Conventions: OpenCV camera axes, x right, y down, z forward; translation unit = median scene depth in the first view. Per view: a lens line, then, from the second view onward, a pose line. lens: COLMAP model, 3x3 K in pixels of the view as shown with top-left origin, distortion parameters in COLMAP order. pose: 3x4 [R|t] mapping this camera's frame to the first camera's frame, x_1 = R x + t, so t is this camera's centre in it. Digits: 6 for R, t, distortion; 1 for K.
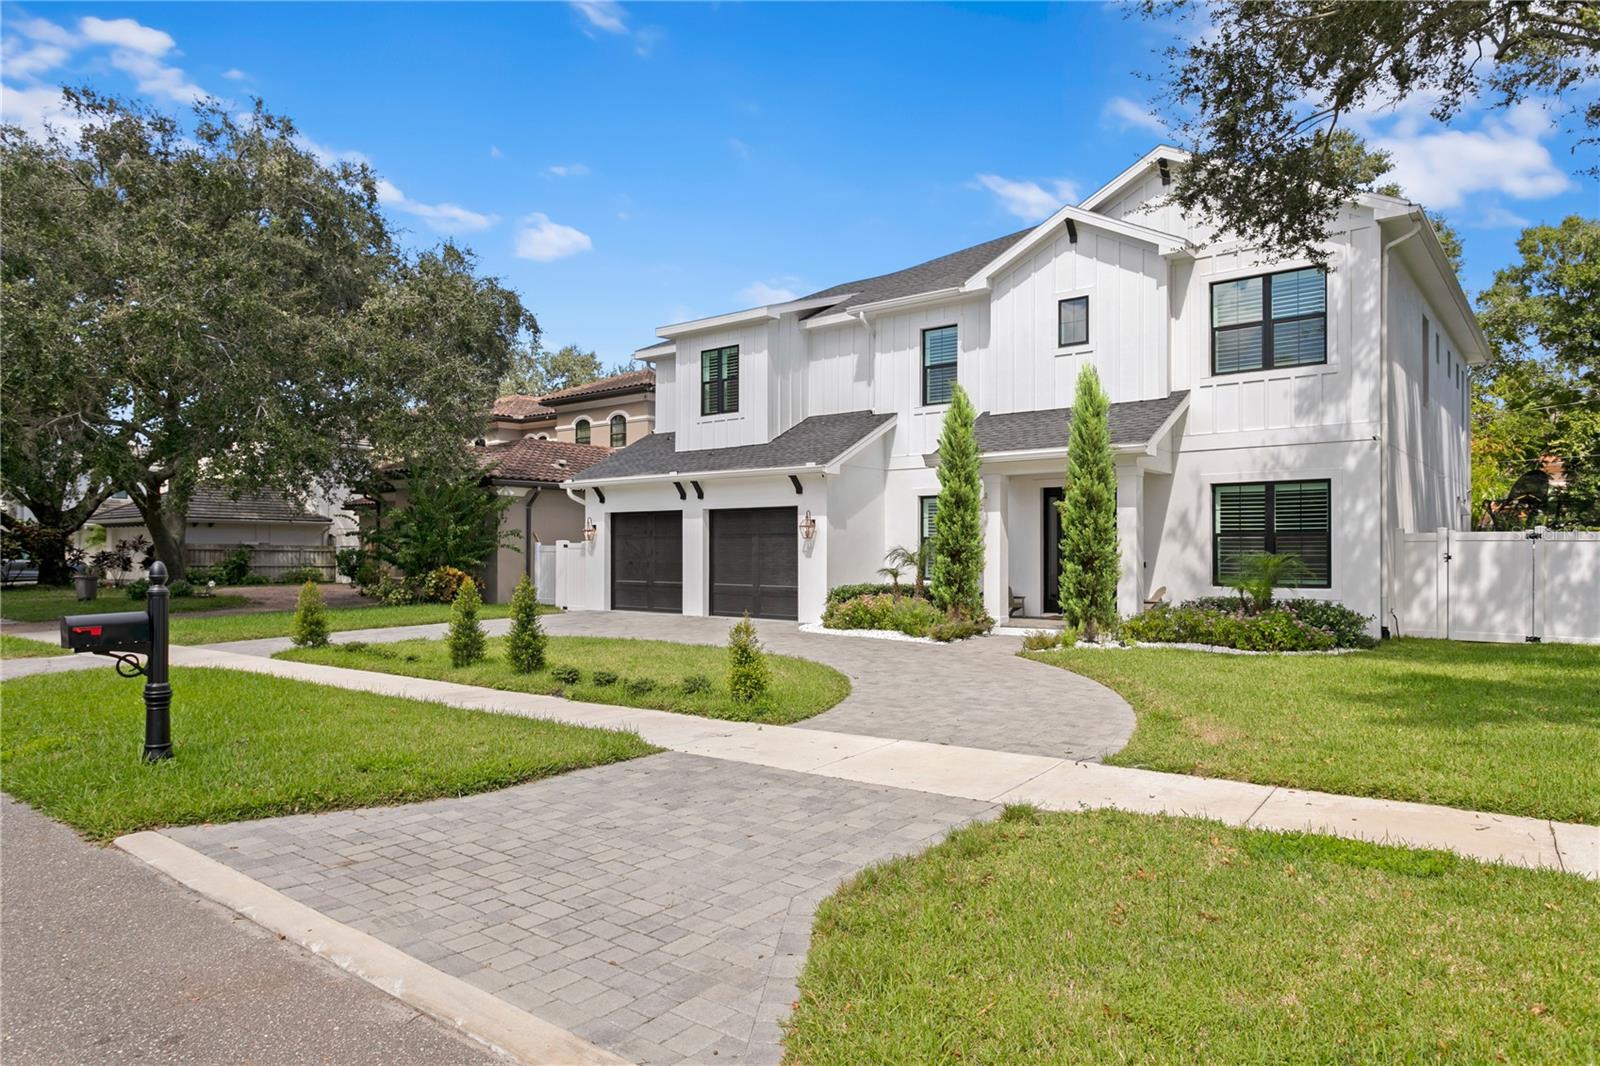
lens RADIAL K [[1001.0, 0, 797.6], [0, 1001.0, 545.2], [0, 0, 1]] dist [0.002036, -0.002729]
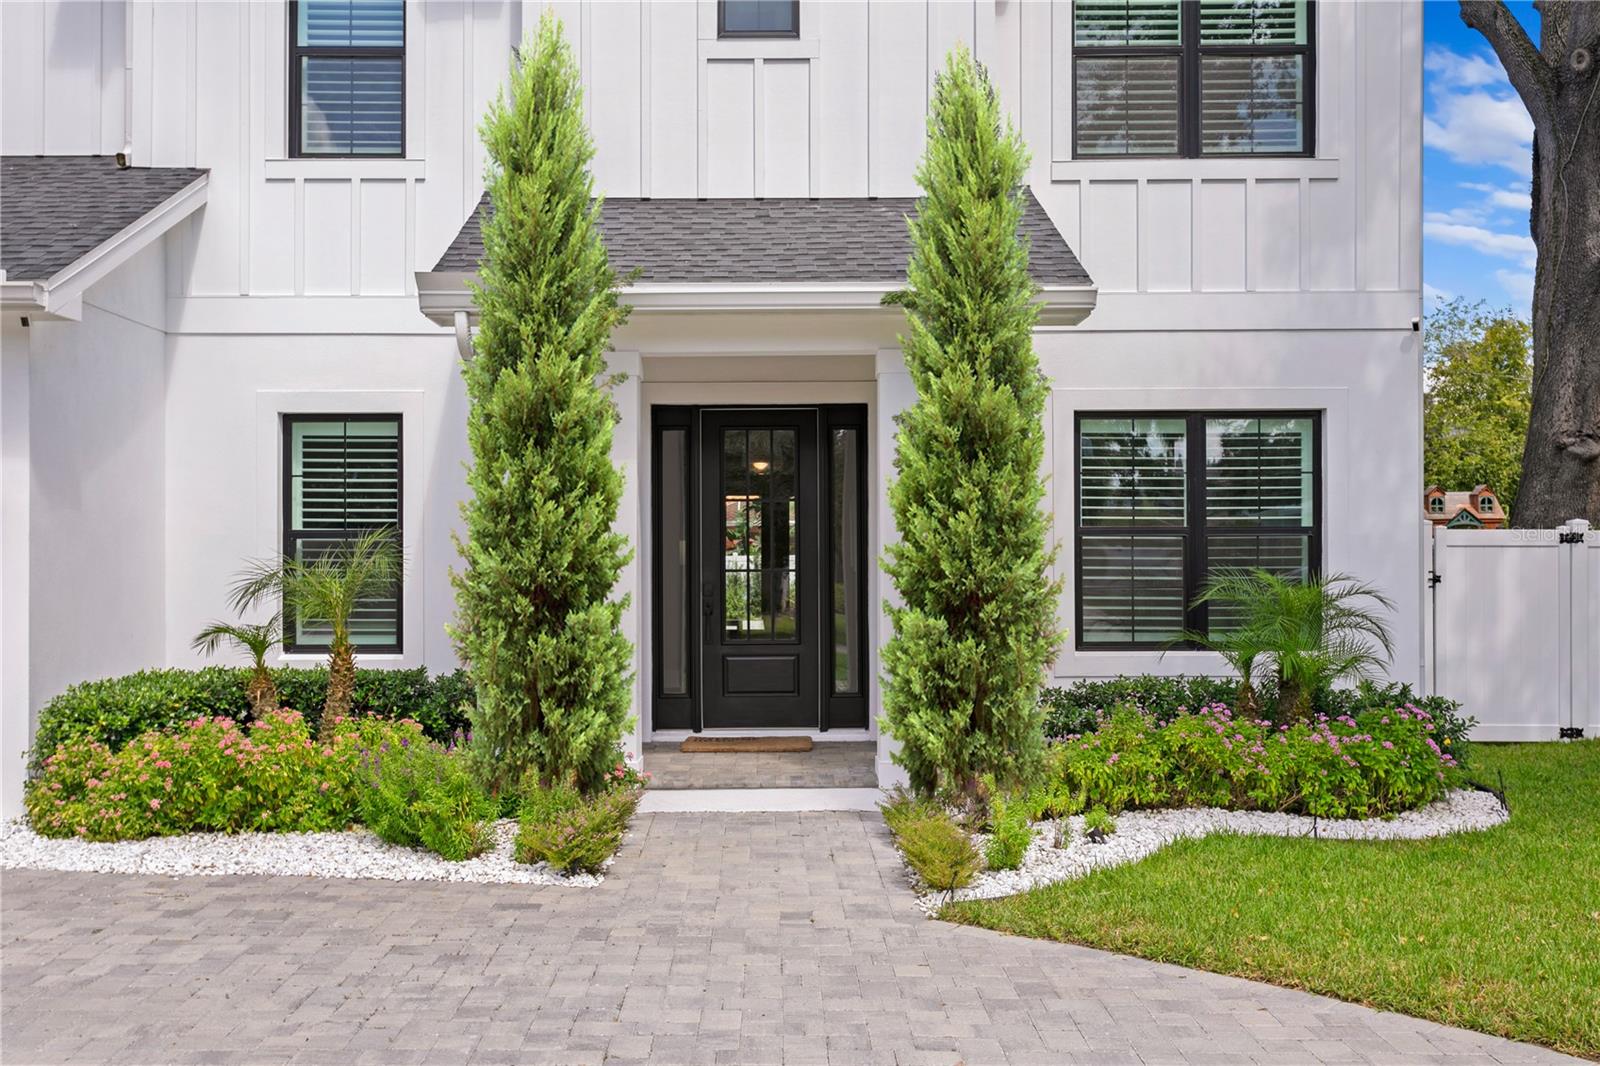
lens RADIAL K [[1661.4, 0, 811.7], [0, 1661.4, 529.3], [0, 0, 1]] dist [-0.001239, 0.000000]
pose [[0.786557, 0.002957, 0.617511, -0.112566], [-0.003573, 0.999994, -0.000237, -0.010689], [-0.617508, -0.002020, 0.786562, 0.523312]]
